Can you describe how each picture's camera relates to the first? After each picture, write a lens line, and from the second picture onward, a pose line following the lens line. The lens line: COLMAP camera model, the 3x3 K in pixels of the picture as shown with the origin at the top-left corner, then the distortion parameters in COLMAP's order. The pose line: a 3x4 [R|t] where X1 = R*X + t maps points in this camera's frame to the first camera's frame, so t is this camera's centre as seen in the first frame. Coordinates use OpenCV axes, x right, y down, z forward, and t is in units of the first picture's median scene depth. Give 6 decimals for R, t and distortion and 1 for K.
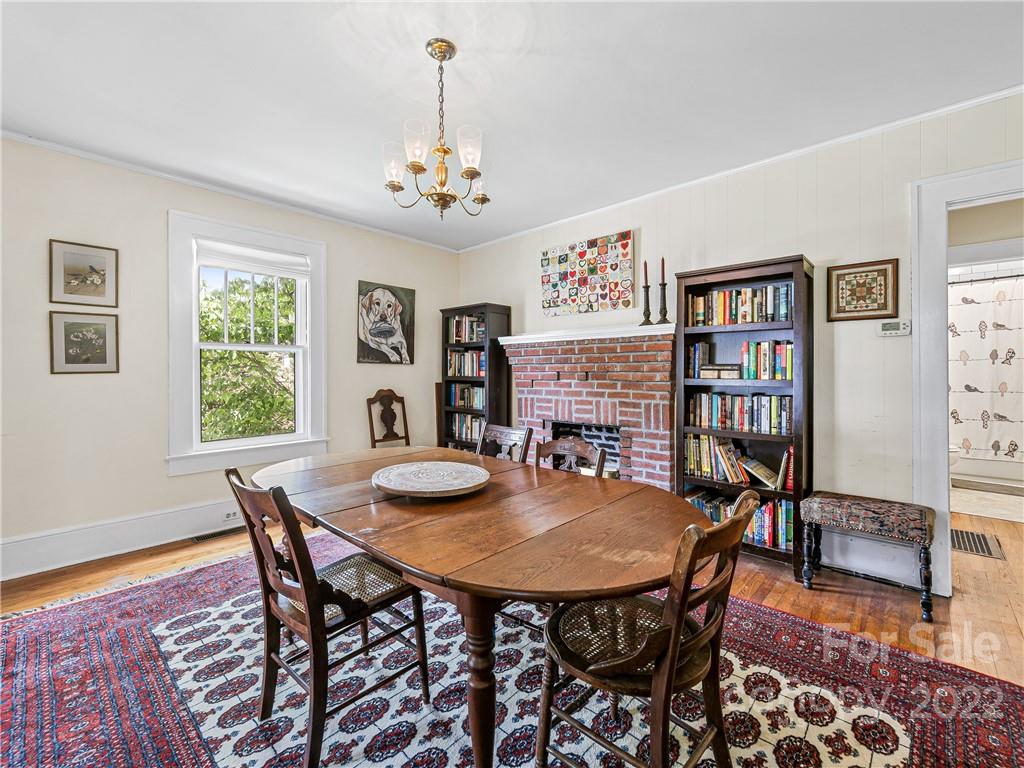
lens RADIAL K [[438.2, 0, 519.7], [0, 438.2, 367.2], [0, 0, 1]] dist [0.002963, -0.000029]
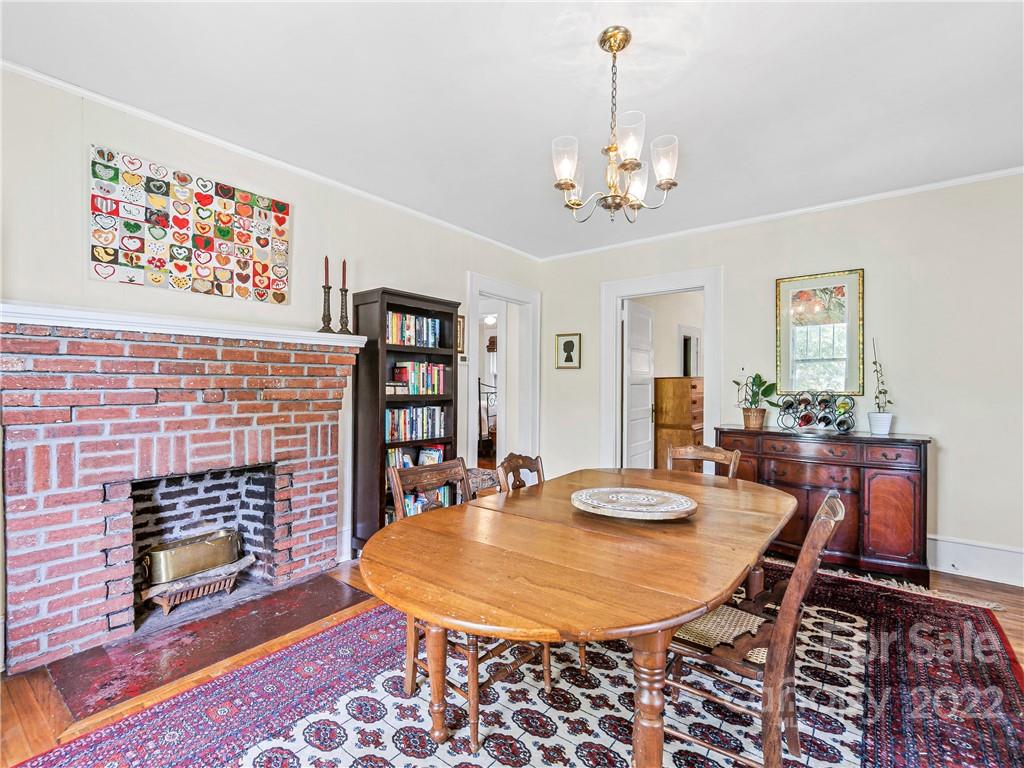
lens RADIAL K [[487.3, 0, 511.5], [0, 487.3, 390.7], [0, 0, 1]] dist [0.002468, -0.000772]
pose [[-0.076264, -0.005721, 0.997071, -0.574838], [-0.007829, 0.999956, 0.005138, 0.006733], [-0.997057, -0.007414, -0.076305, 0.611824]]
